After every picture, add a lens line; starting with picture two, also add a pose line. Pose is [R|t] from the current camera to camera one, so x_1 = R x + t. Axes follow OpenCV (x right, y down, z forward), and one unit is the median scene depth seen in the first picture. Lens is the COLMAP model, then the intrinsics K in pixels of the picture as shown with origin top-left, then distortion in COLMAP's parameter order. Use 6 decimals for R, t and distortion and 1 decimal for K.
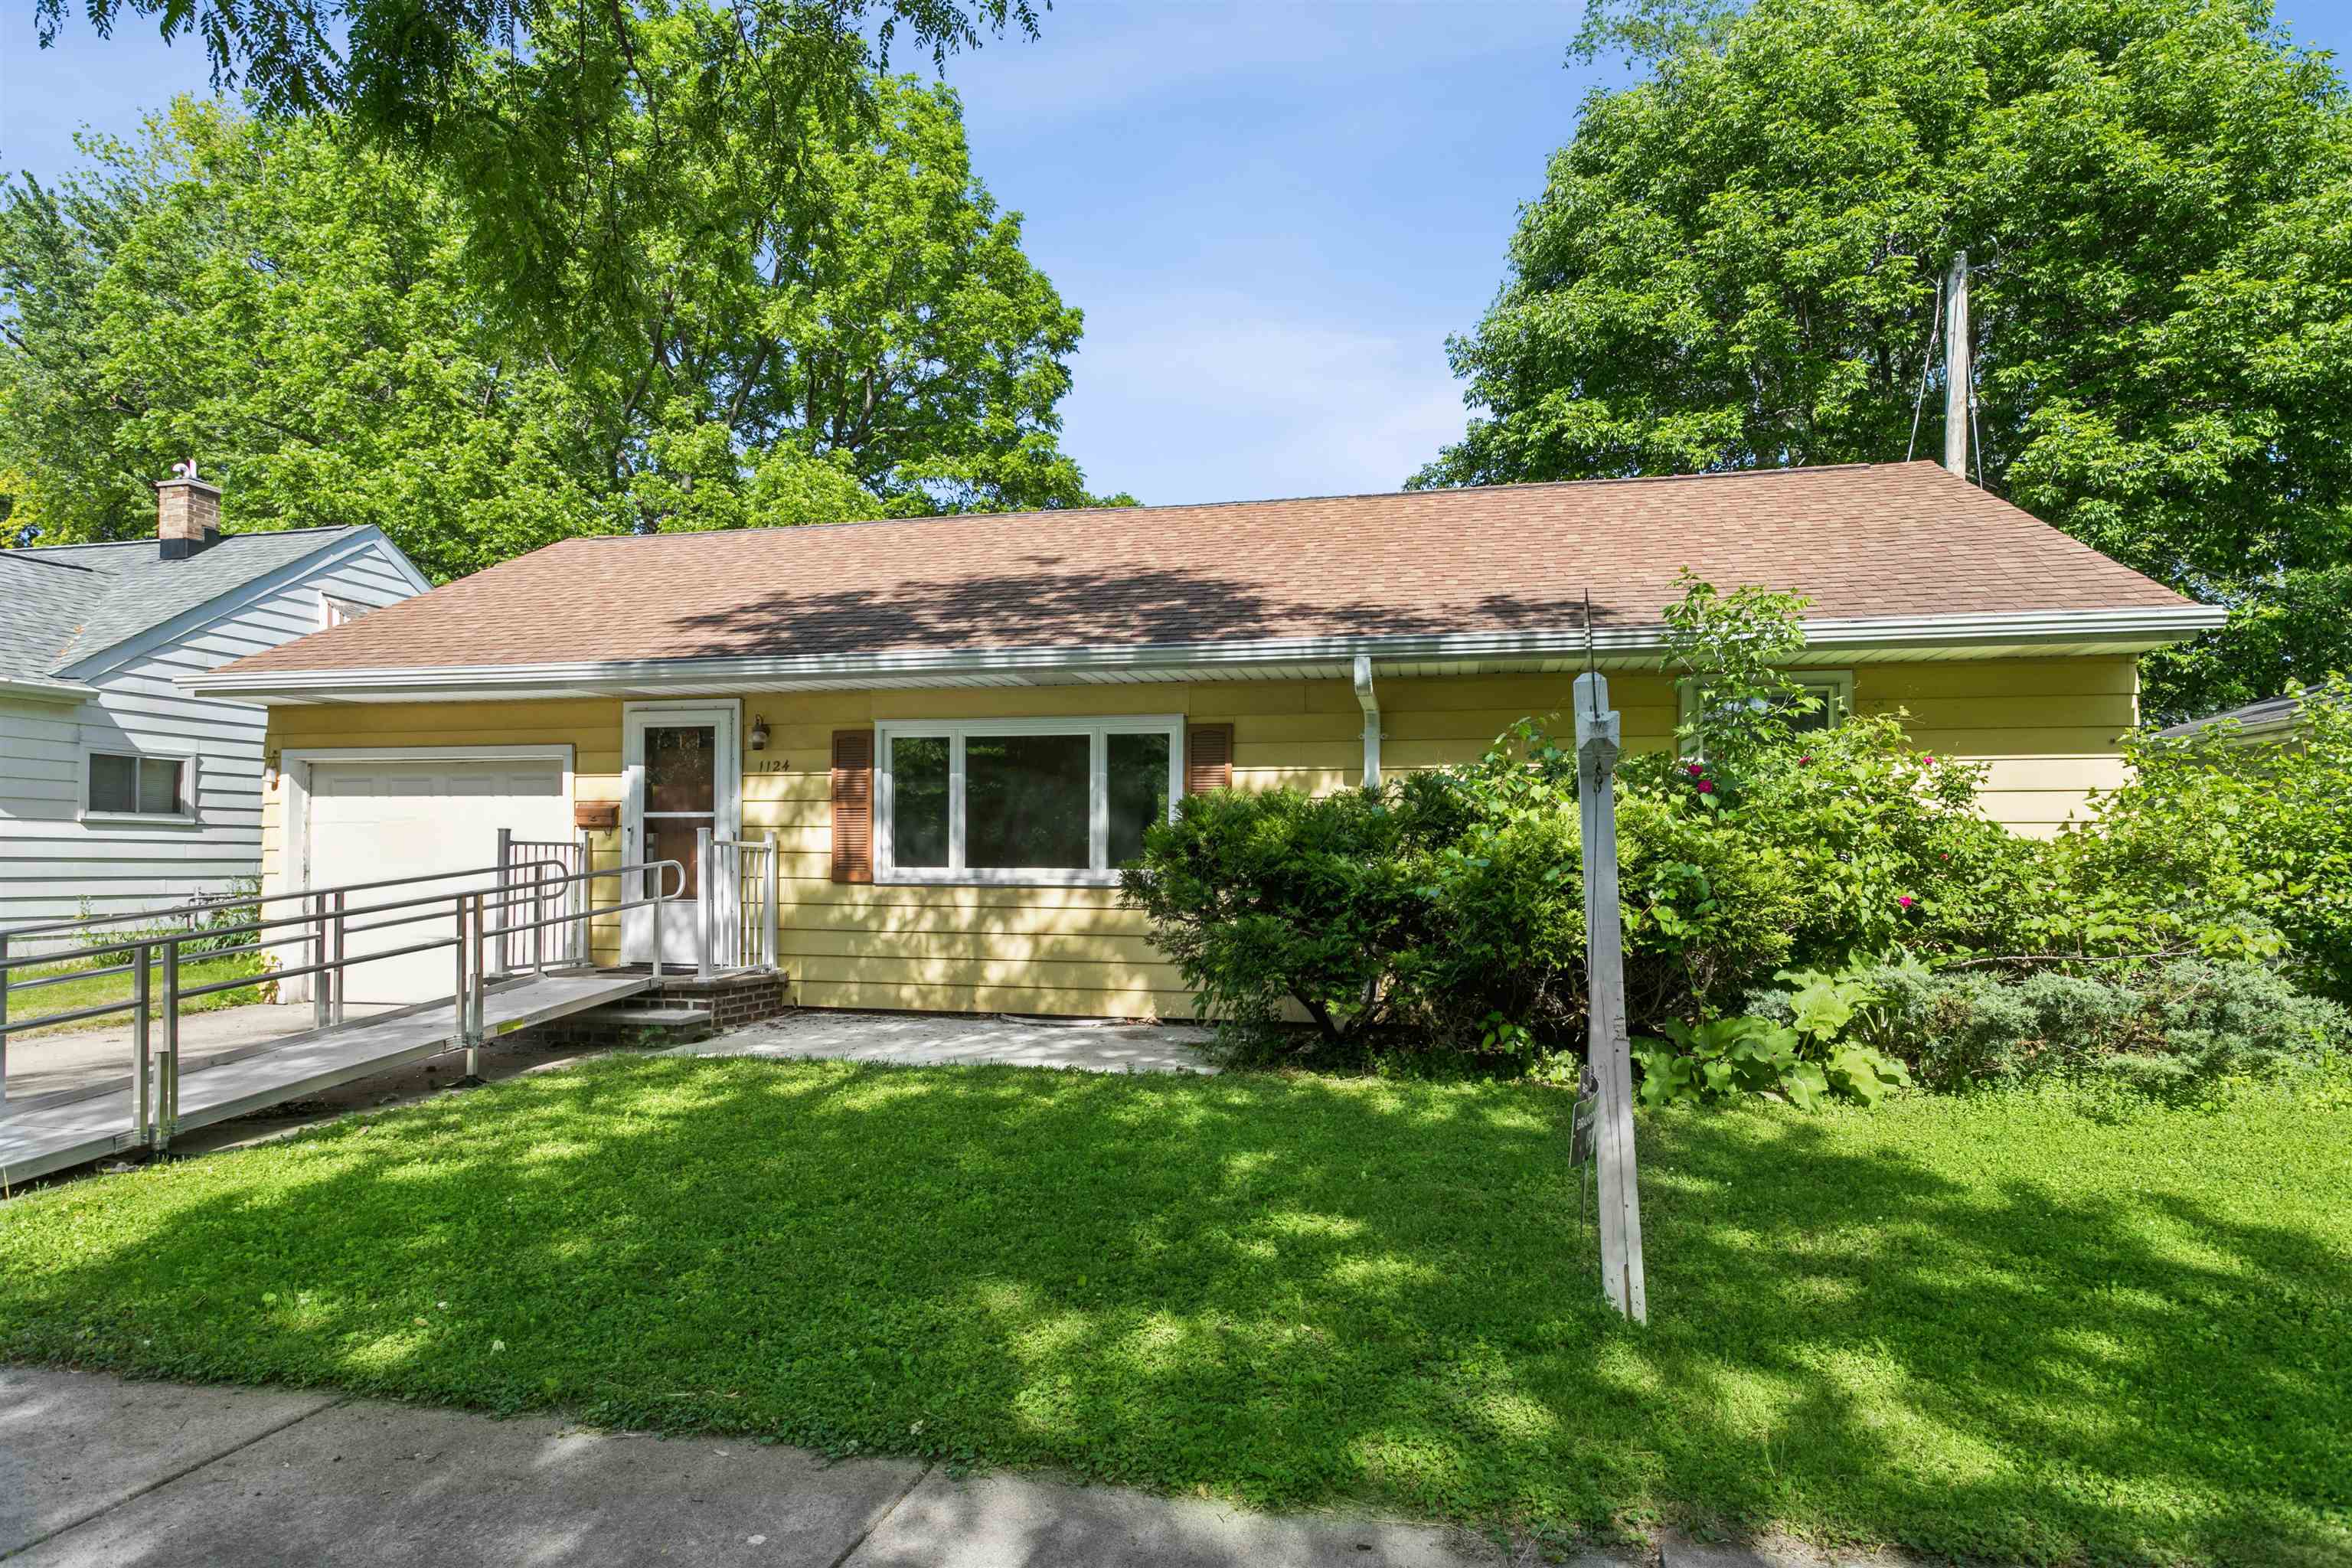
lens RADIAL K [[1363.9, 0, 1193.8], [0, 1363.9, 877.7], [0, 0, 1]] dist [-0.007714, -0.001836]
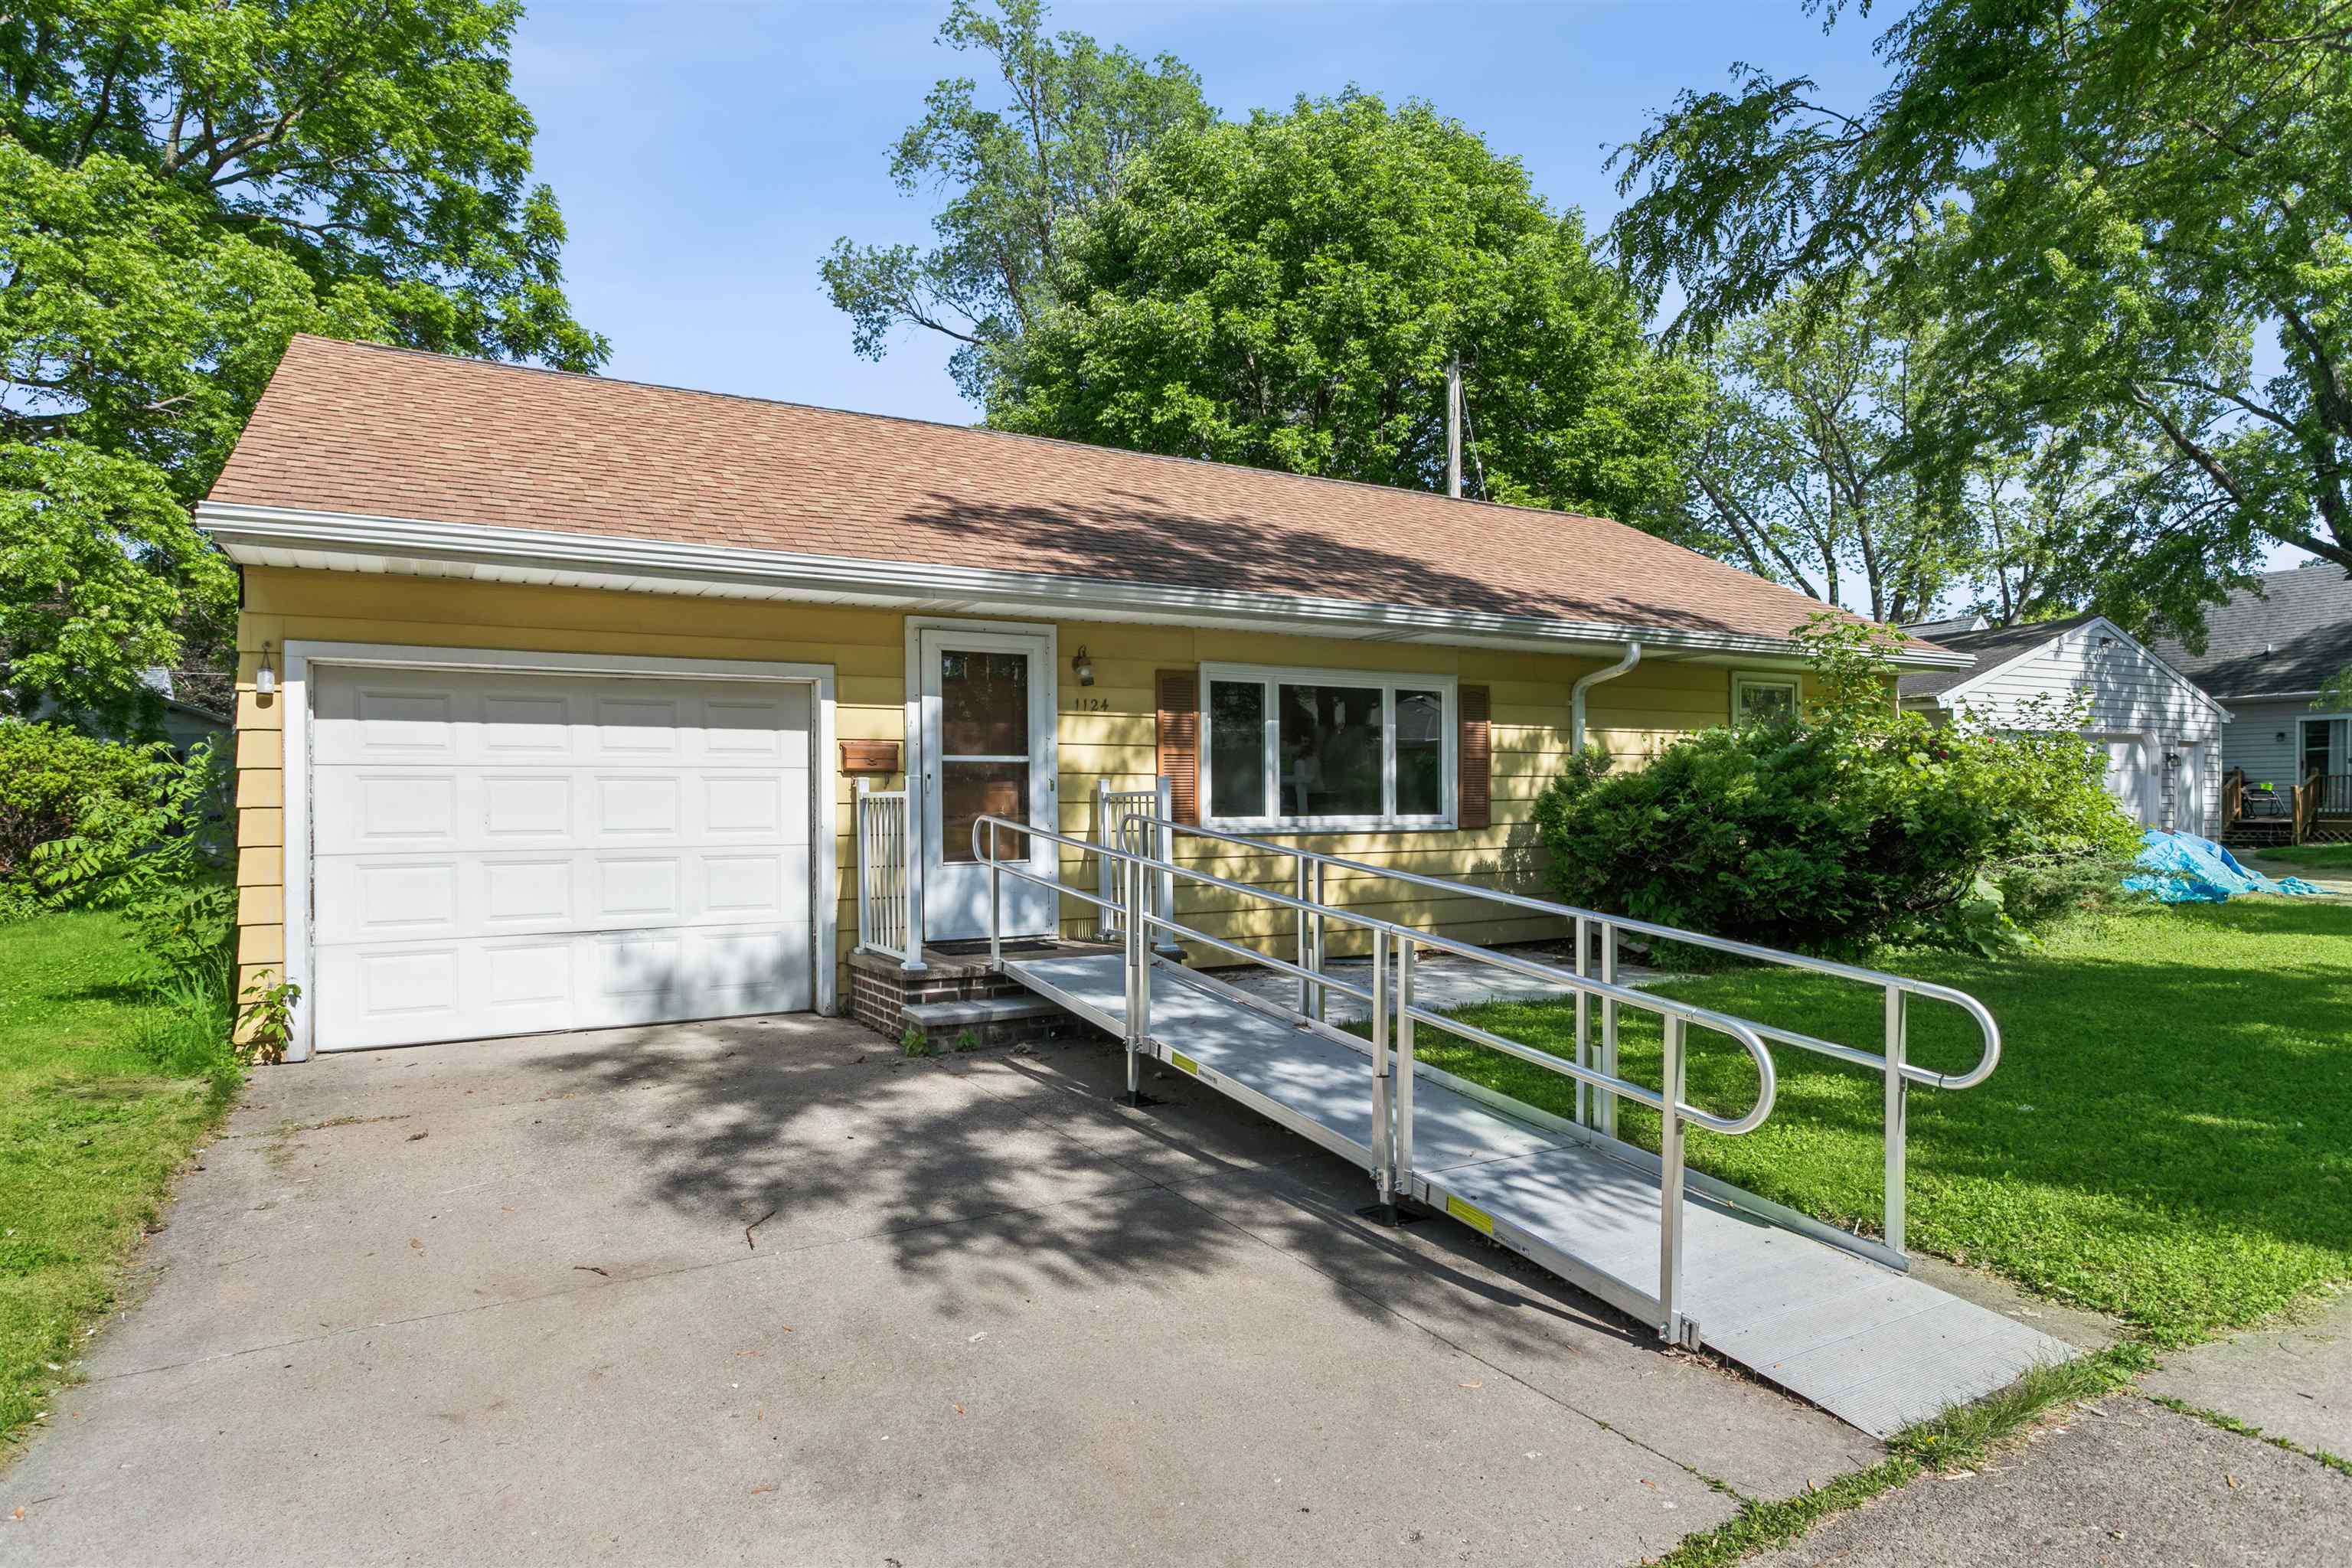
lens RADIAL K [[1376.6, 0, 1142.0], [0, 1376.6, 790.9], [0, 0, 1]] dist [-0.015668, 0.000404]
pose [[0.720202, -0.006504, 0.693734, -0.906027], [0.015338, 0.999861, -0.006549, -0.019818], [-0.693594, 0.015356, 0.720202, 0.339049]]
